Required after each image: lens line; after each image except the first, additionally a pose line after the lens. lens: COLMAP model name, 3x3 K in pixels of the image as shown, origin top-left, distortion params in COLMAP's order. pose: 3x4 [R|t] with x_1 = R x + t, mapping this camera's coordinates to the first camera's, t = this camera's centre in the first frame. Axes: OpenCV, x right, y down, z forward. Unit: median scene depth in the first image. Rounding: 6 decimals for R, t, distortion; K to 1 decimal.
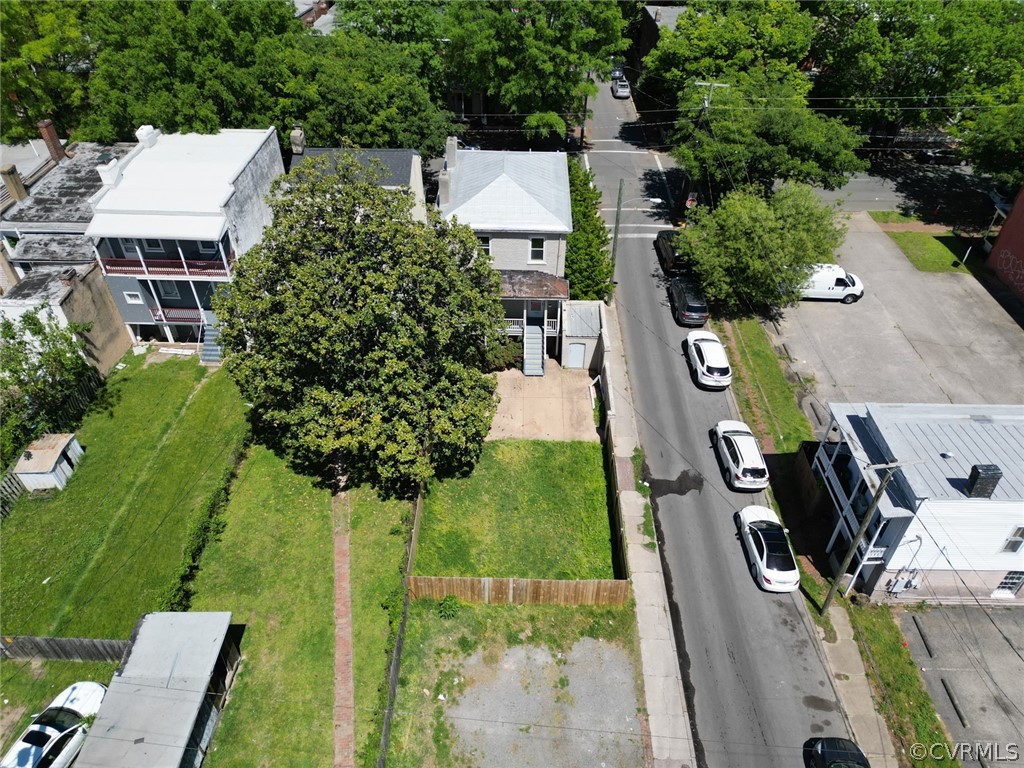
lens RADIAL K [[708.3, 0, 513.7], [0, 708.3, 386.7], [0, 0, 1]] dist [0.074110, -0.069906]
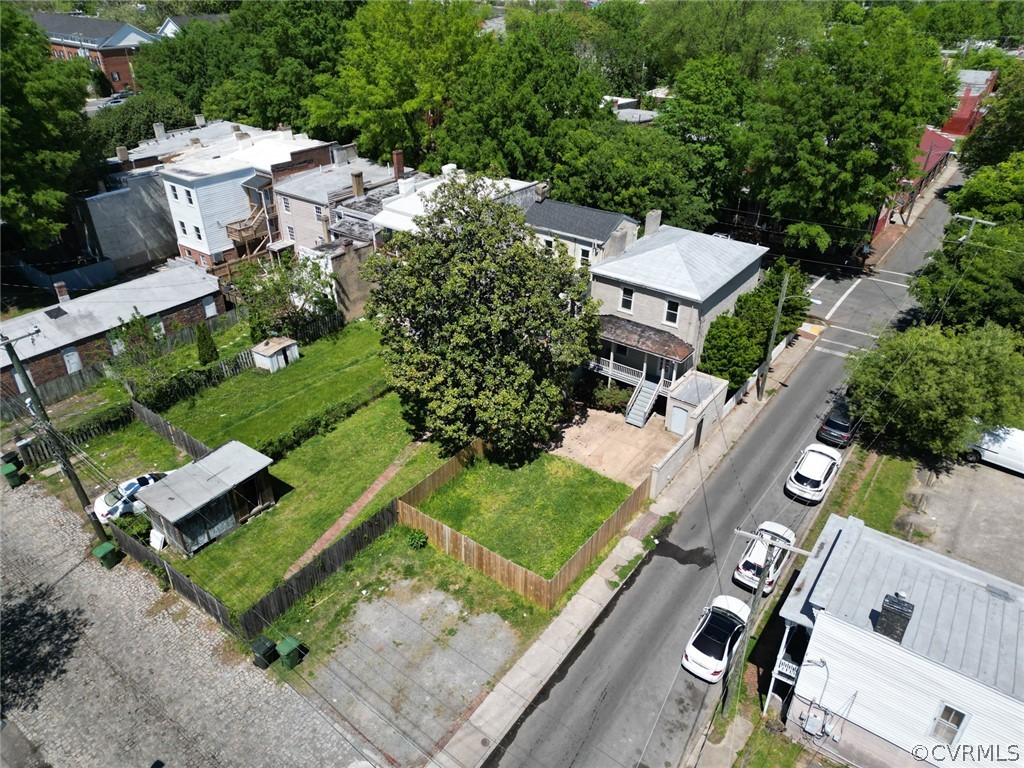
lens RADIAL K [[708.3, 0, 513.7], [0, 708.3, 386.7], [0, 0, 1]] dist [0.074110, -0.069906]
pose [[0.816269, 0.298993, -0.494274, 0.398439], [-0.374794, 0.925211, -0.059281, 0.062375], [0.439584, 0.233640, 0.867282, -0.003962]]
